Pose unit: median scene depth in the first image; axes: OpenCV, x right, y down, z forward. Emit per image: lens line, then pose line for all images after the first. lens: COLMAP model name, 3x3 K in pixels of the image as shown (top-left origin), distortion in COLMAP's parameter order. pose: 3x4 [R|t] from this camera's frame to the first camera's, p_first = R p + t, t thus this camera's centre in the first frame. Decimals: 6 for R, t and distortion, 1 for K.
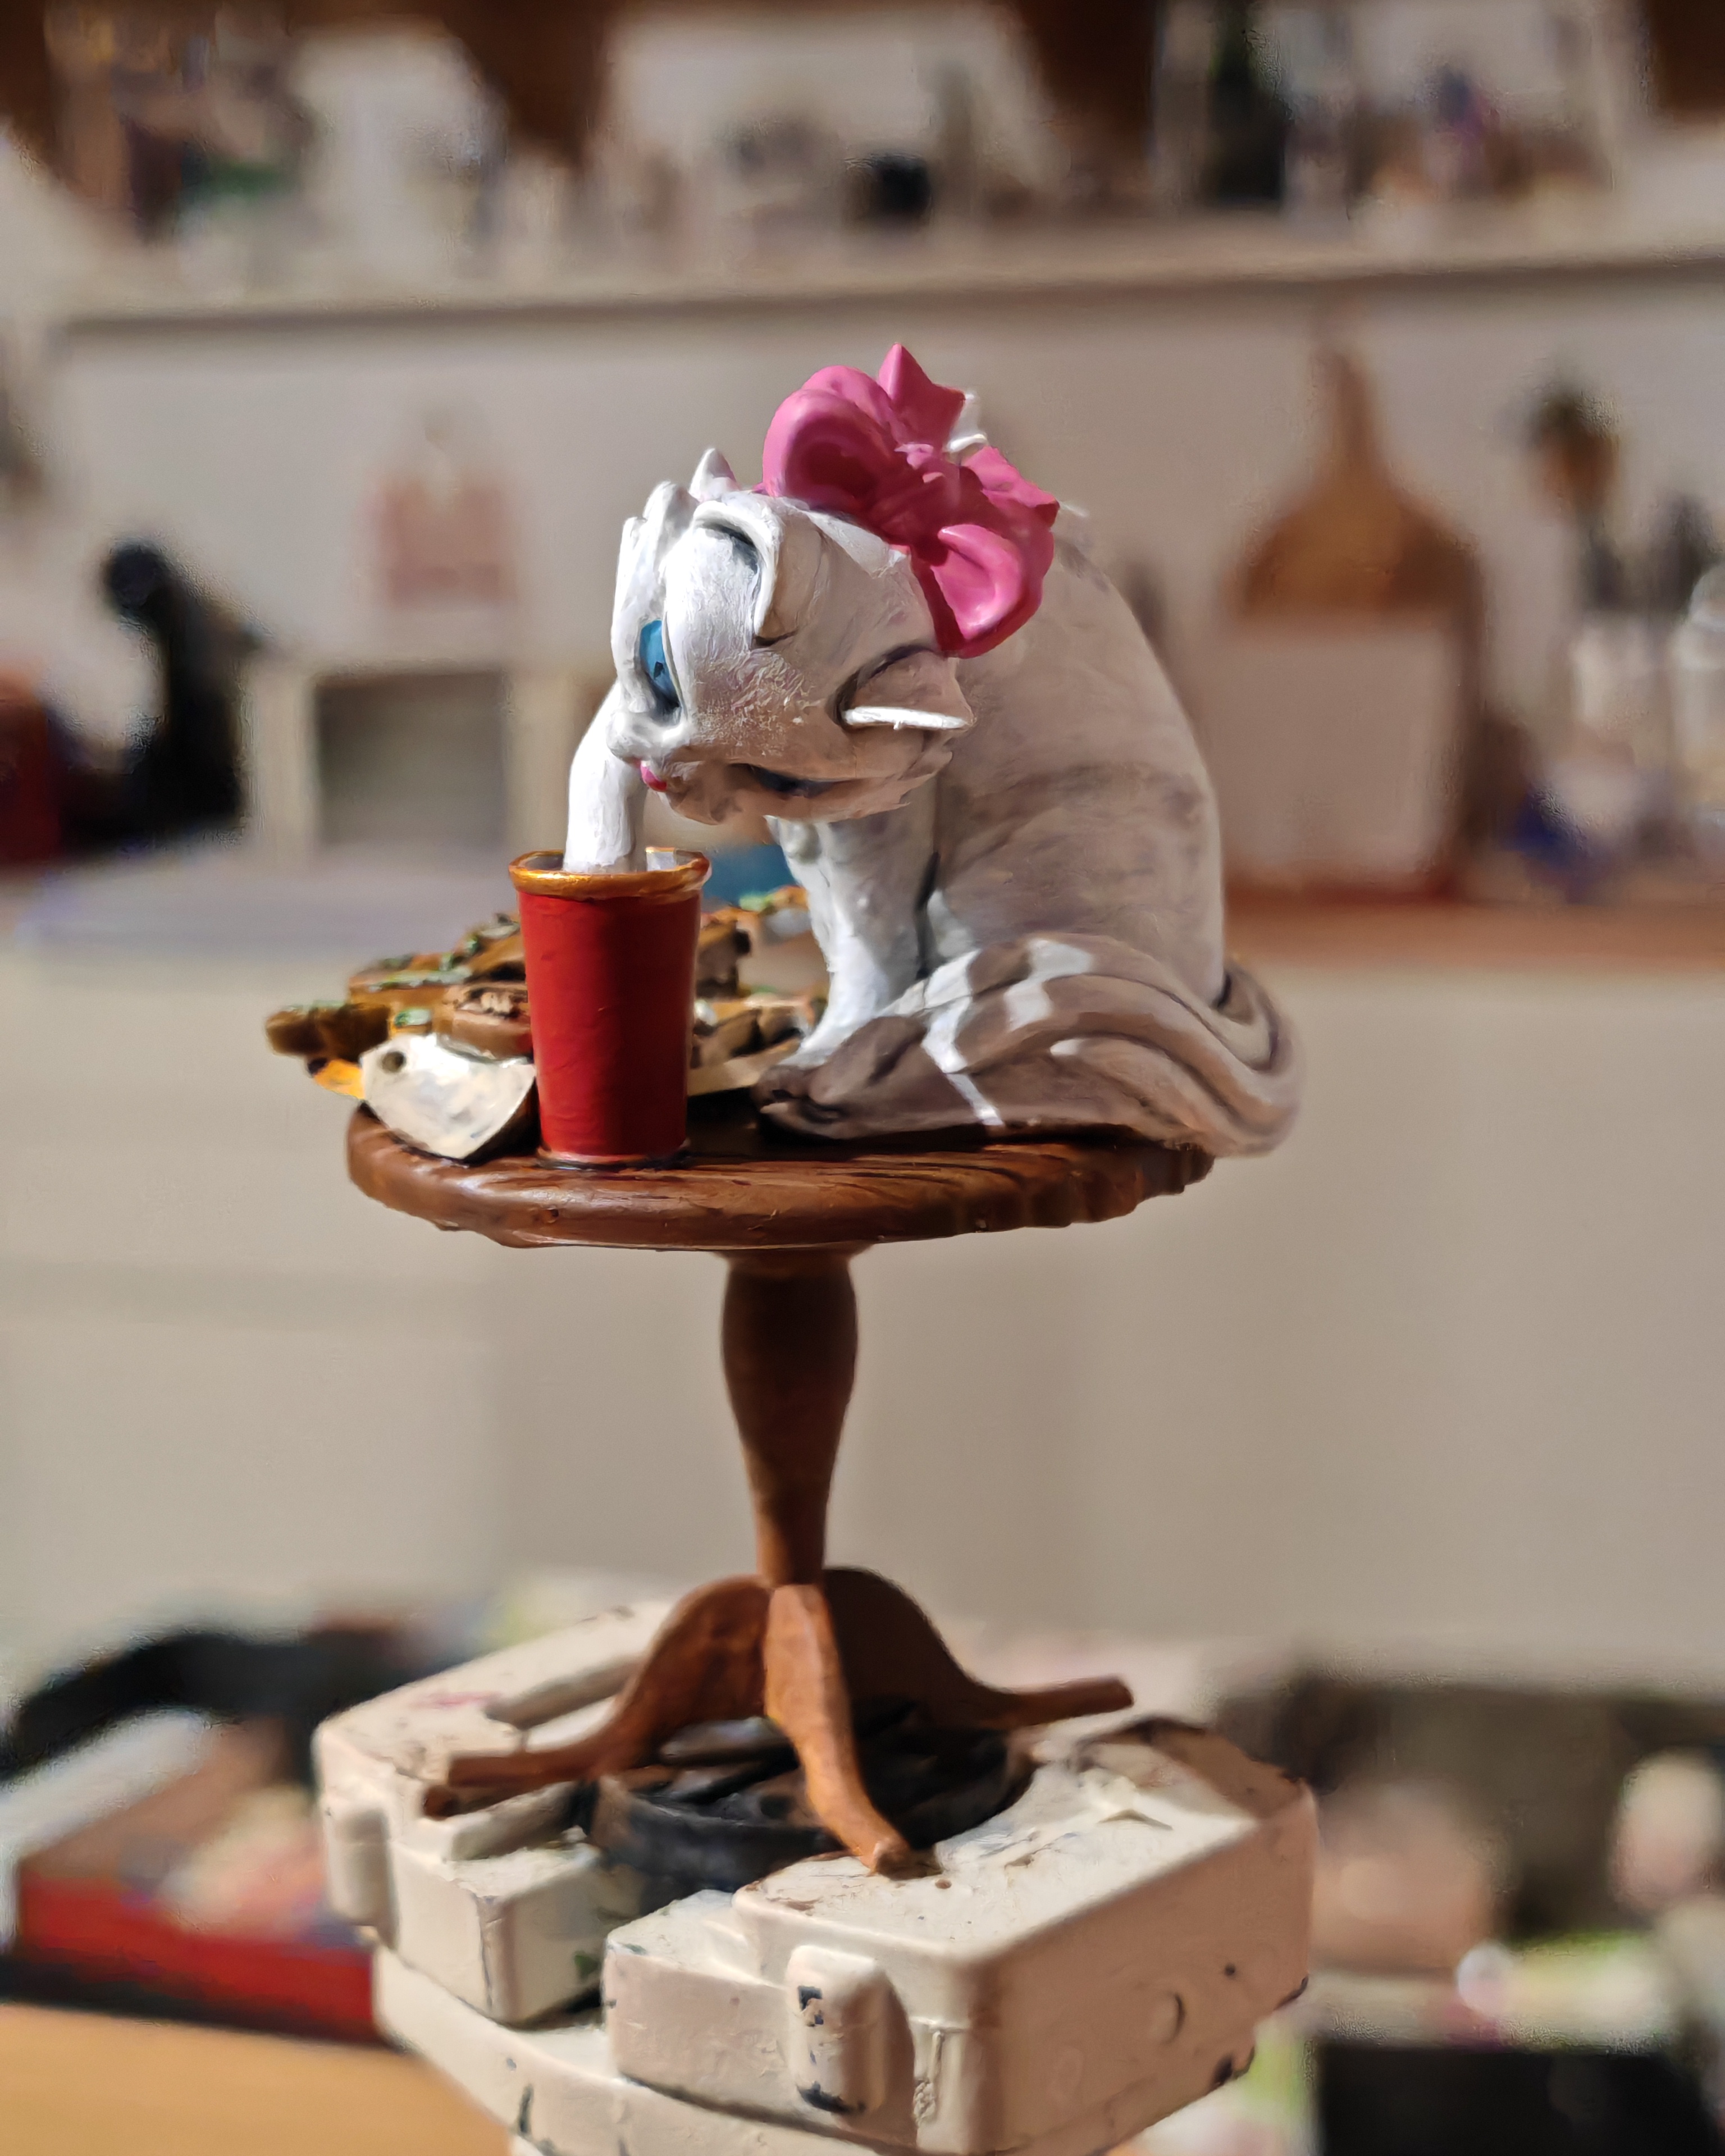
lens RADIAL K [[3983.1, 0, 862.5], [0, 3983.1, 1078.0], [0, 0, 1]] dist [0.146934, -1.831025]
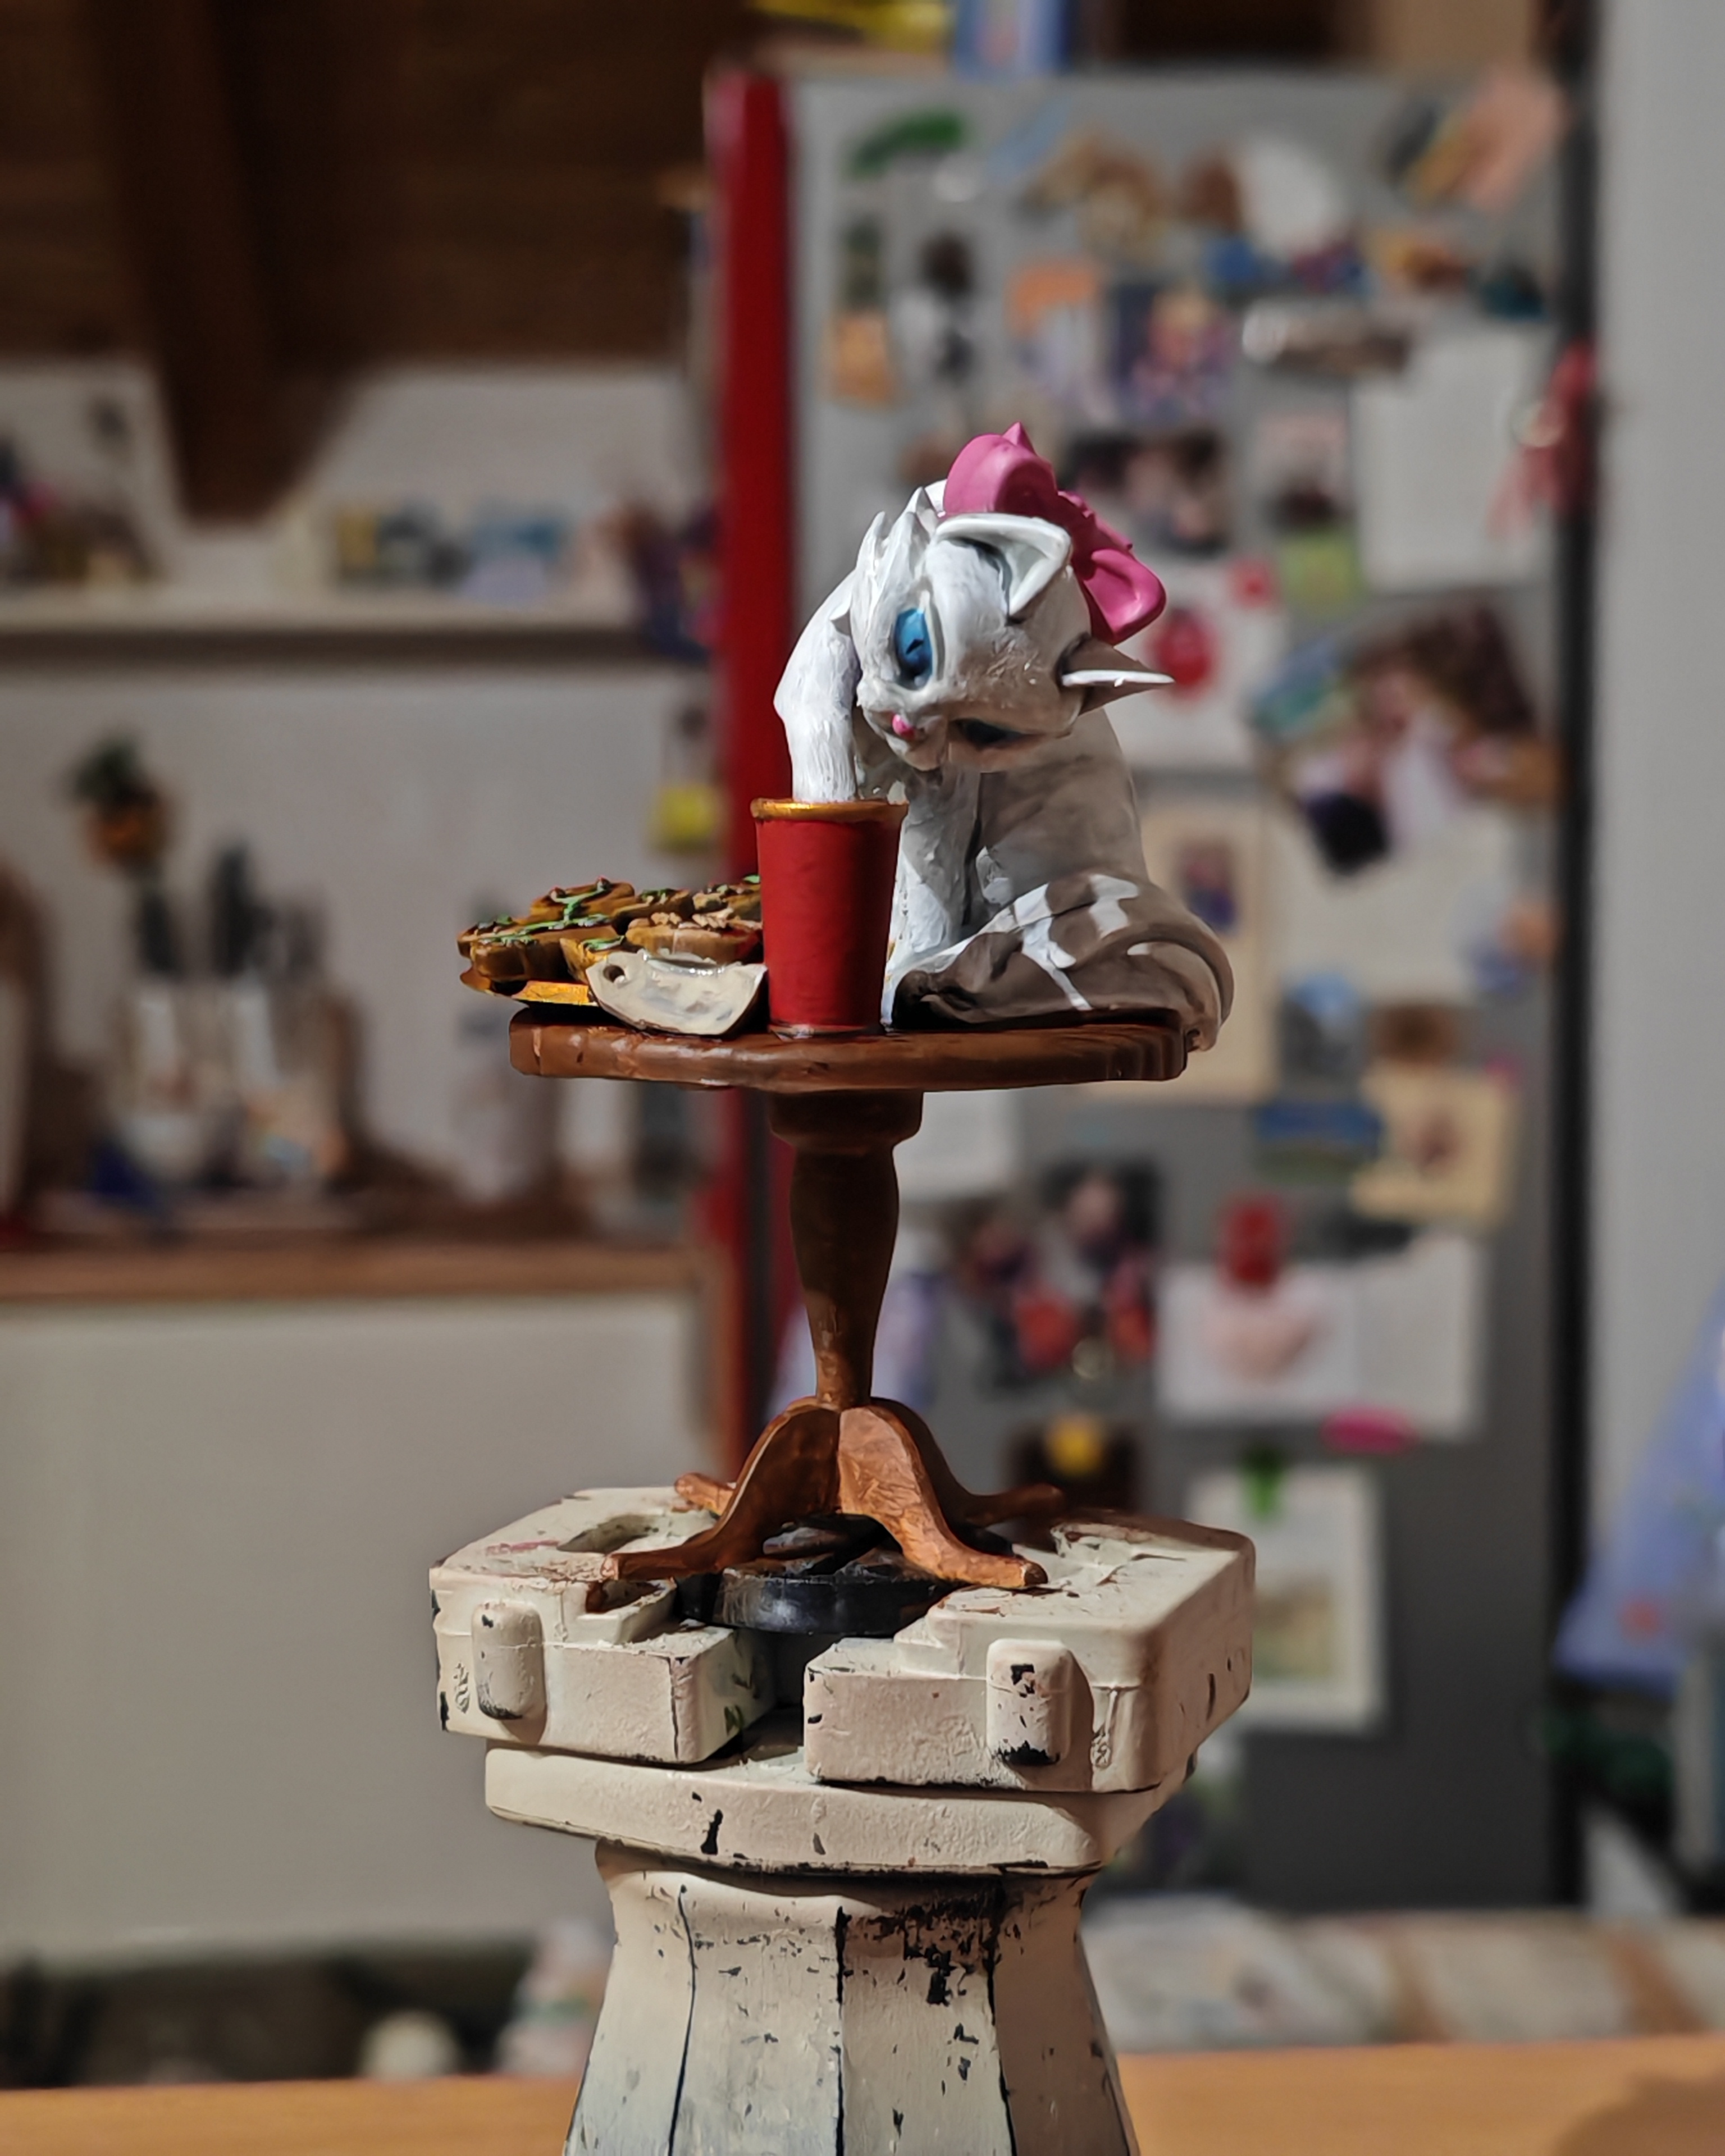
lens RADIAL K [[3983.1, 0, 862.5], [0, 3983.1, 1078.0], [0, 0, 1]] dist [0.146934, -1.831025]
pose [[0.905029, -0.006365, 0.425301, -0.596427], [0.052470, 0.993922, -0.096781, 0.158374], [-0.422100, 0.109905, 0.899862, -0.157731]]
